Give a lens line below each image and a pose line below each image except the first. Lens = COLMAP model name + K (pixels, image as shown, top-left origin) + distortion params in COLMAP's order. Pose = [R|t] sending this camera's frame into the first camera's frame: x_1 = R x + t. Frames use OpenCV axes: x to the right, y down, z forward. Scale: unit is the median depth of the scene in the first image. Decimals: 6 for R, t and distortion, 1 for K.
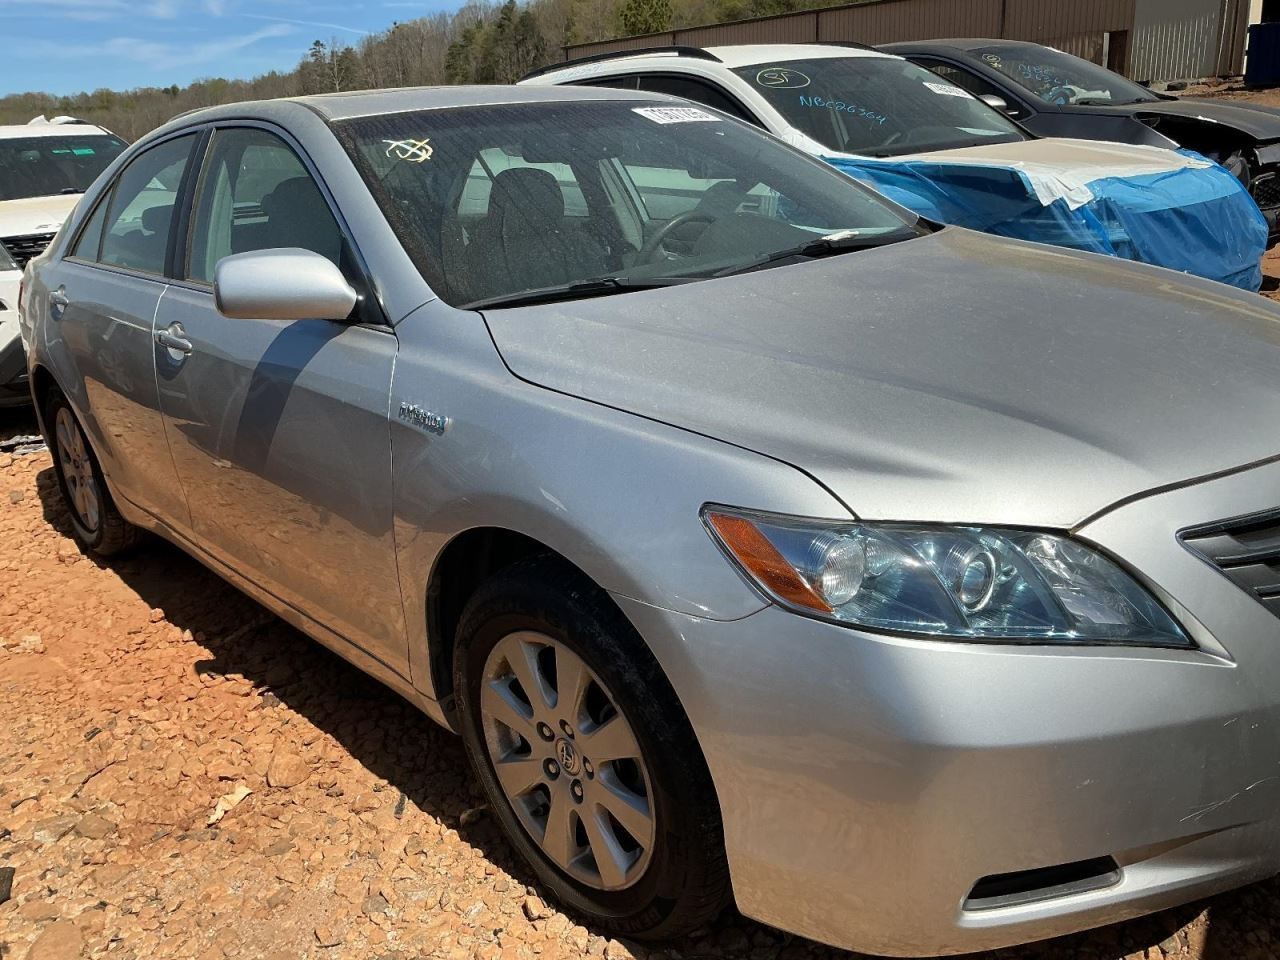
lens RADIAL K [[1033.2, 0, 640.0], [0, 1033.2, 480.0], [0, 0, 1]] dist [0.056941, -0.099762]
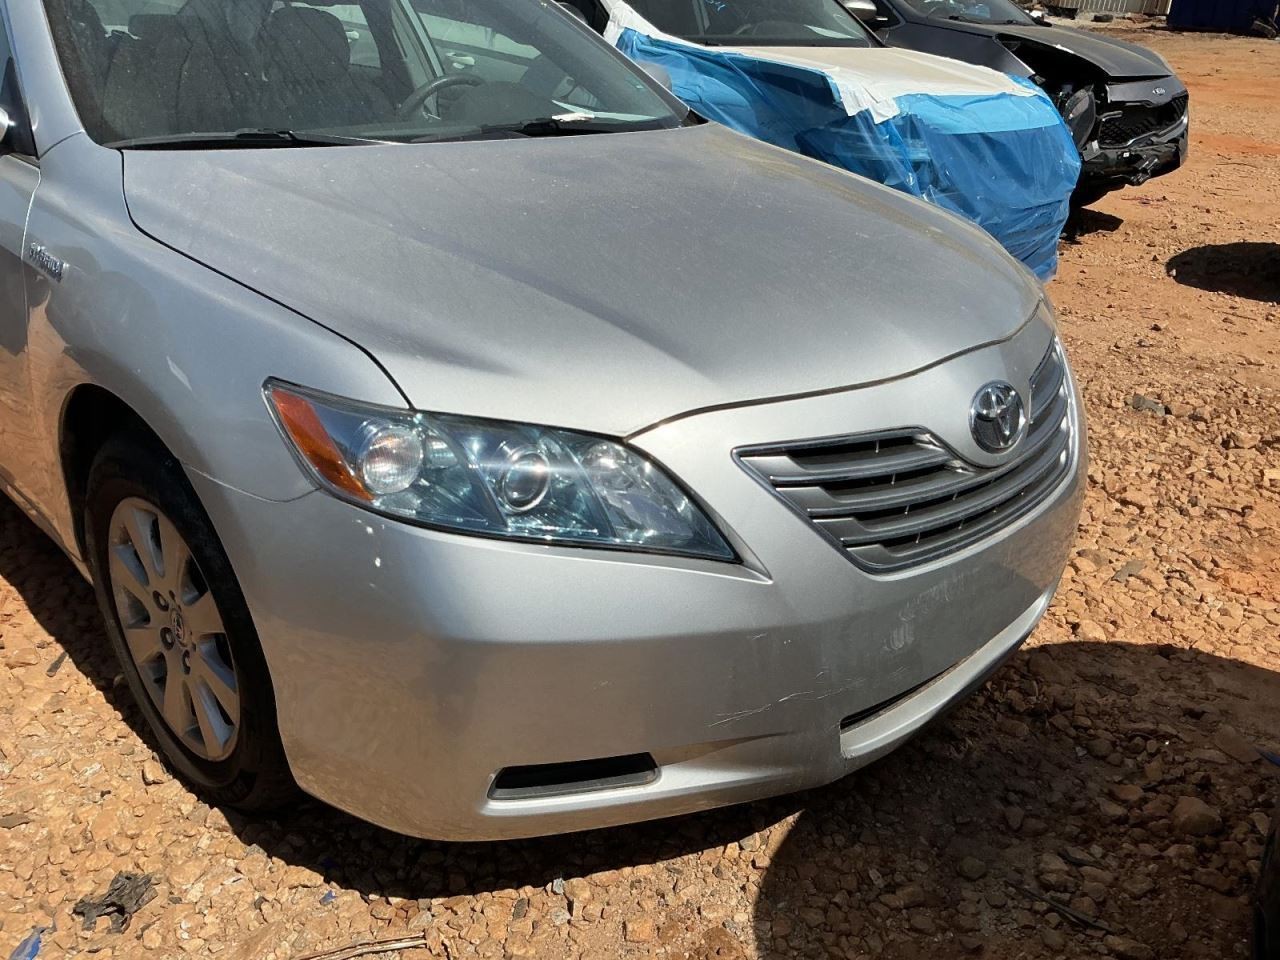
lens RADIAL K [[1018.0, 0, 662.9], [0, 1018.0, 482.6], [0, 0, 1]] dist [0.063396, -0.114257]
pose [[0.992151, 0.082082, 0.094333, 0.259176], [-0.092164, 0.989867, 0.108021, -0.013046], [-0.084511, -0.115867, 0.989663, 0.020695]]
